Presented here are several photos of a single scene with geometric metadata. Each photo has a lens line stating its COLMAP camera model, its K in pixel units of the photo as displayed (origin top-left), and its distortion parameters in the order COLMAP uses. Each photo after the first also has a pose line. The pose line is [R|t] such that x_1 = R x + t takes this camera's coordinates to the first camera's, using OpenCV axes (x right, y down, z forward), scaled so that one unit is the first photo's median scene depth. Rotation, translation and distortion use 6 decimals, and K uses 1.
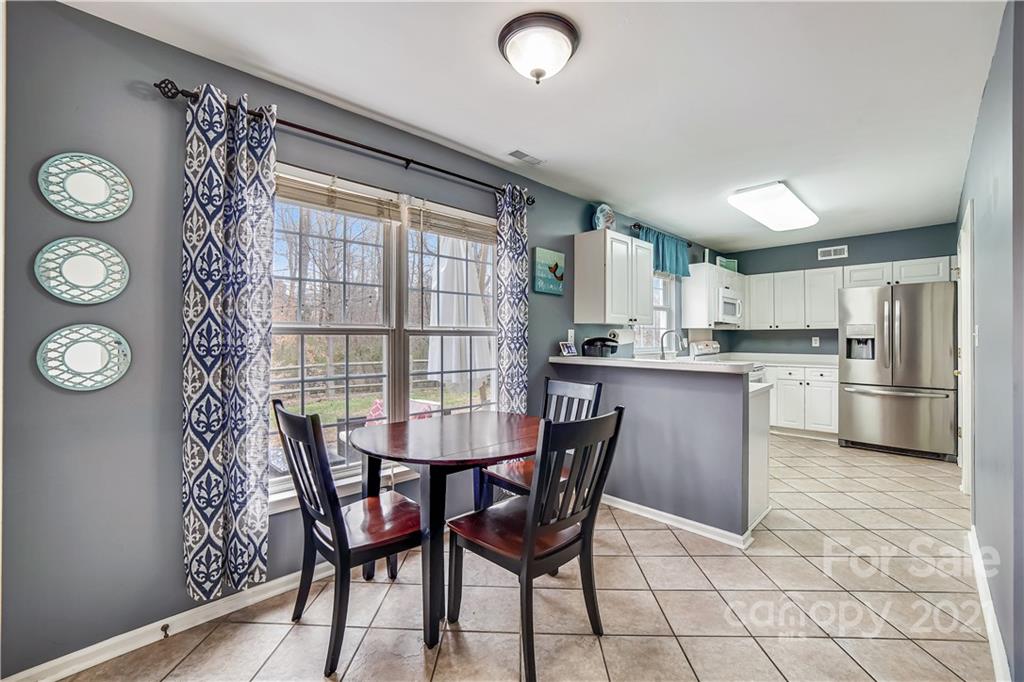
lens RADIAL K [[413.6, 0, 539.5], [0, 413.6, 337.1], [0, 0, 1]] dist [0.009493, 0.000314]
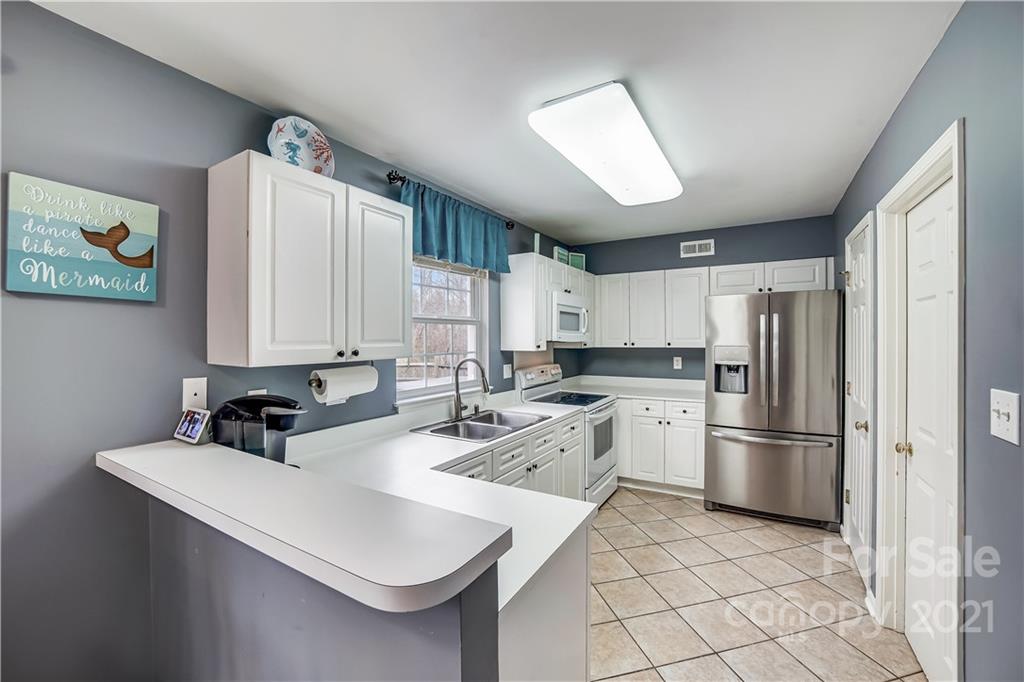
lens RADIAL K [[415.8, 0, 516.7], [0, 415.8, 344.3], [0, 0, 1]] dist [-0.046080, 0.019110]
pose [[0.976037, -0.007809, 0.217465, 0.232724], [0.004542, 0.999869, 0.015520, -0.043686], [-0.217558, -0.014161, 0.975945, 0.356984]]
